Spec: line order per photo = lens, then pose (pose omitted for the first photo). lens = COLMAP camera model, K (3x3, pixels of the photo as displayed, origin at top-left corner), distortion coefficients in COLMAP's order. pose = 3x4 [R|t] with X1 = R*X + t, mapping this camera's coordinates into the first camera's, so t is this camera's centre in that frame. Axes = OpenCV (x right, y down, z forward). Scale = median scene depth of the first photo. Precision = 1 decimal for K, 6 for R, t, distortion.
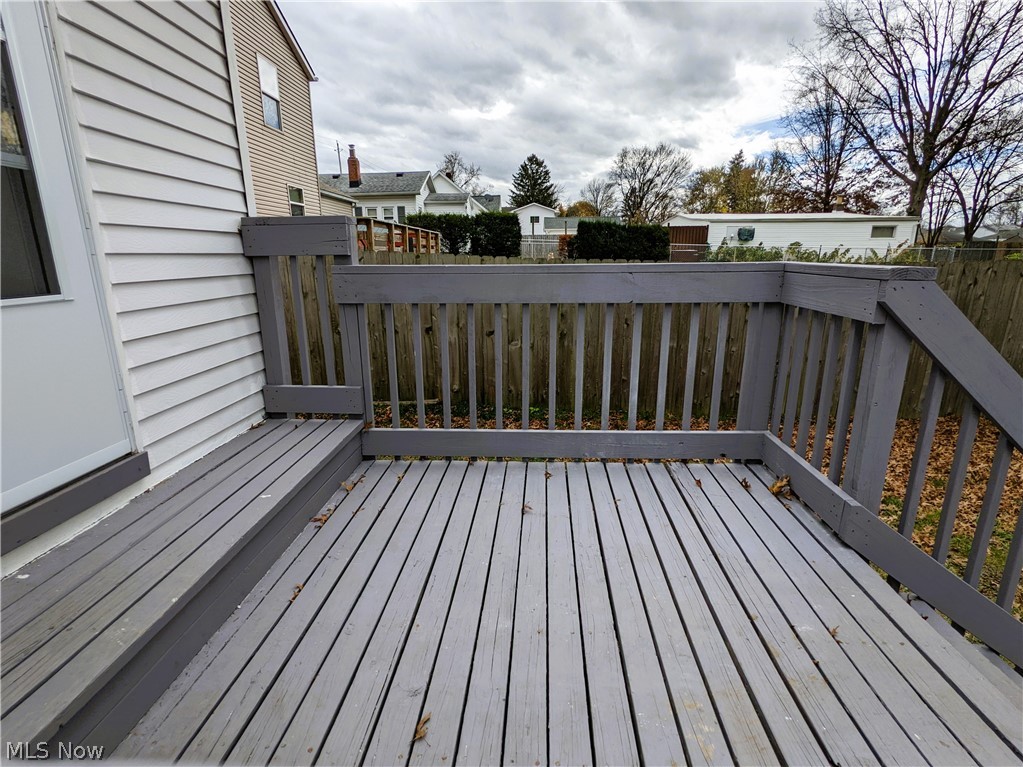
lens RADIAL K [[494.8, 0, 511.6], [0, 494.8, 380.9], [0, 0, 1]] dist [0.001262, 0.000272]
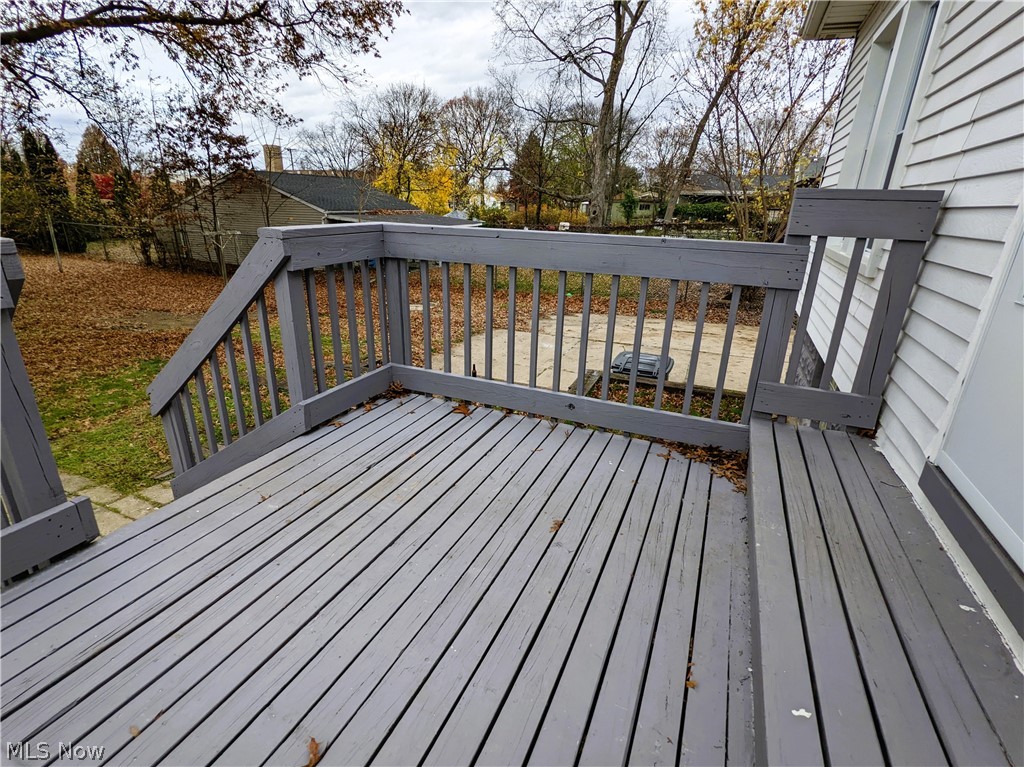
lens RADIAL K [[495.3, 0, 514.0], [0, 495.3, 382.7], [0, 0, 1]] dist [0.001262, 0.000272]
pose [[-0.940564, -0.134014, 0.312056, -0.397008], [0.062003, 0.835648, 0.545755, -0.472789], [-0.333908, 0.532666, -0.777671, 1.647285]]
